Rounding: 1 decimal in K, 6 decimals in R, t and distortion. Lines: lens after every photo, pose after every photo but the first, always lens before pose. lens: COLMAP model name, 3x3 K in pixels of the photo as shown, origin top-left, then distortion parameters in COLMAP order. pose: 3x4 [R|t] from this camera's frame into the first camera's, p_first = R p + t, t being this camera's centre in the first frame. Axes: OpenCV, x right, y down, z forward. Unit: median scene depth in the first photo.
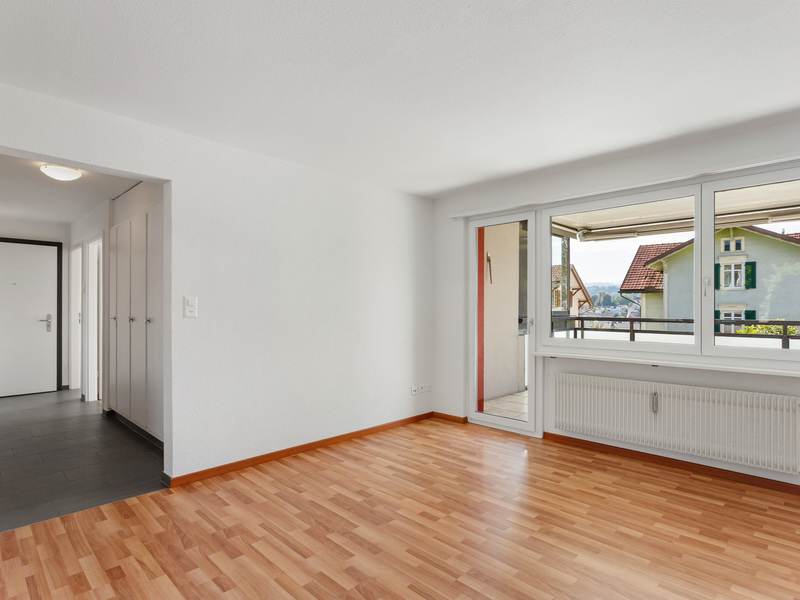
lens RADIAL K [[432.4, 0, 395.5], [0, 432.4, 308.4], [0, 0, 1]] dist [0.000838, 0.000930]
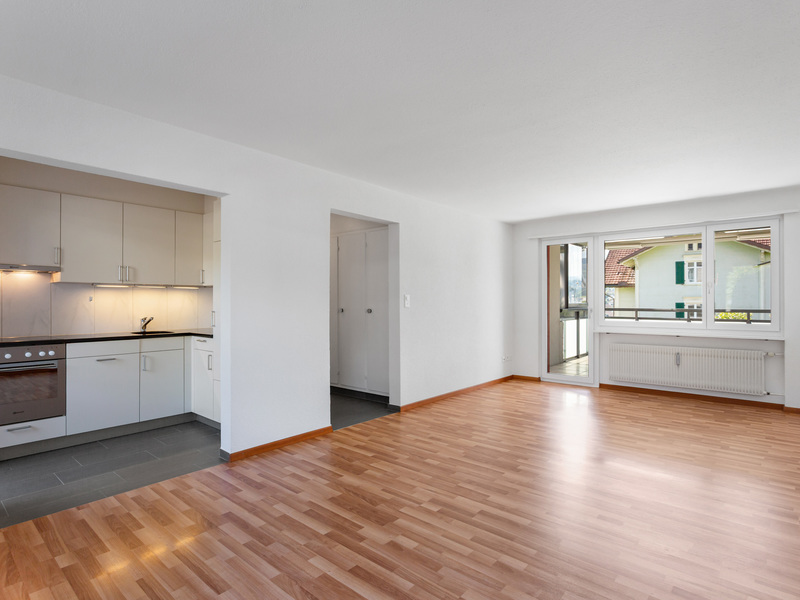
lens RADIAL K [[430.6, 0, 400.0], [0, 430.6, 300.0], [0, 0, 1]] dist [0.016387, 0.000226]
pose [[0.997192, -0.003888, 0.074781, -0.405374], [0.004264, 0.999979, -0.004870, 0.000014], [-0.074761, 0.005175, 0.997188, -0.395871]]
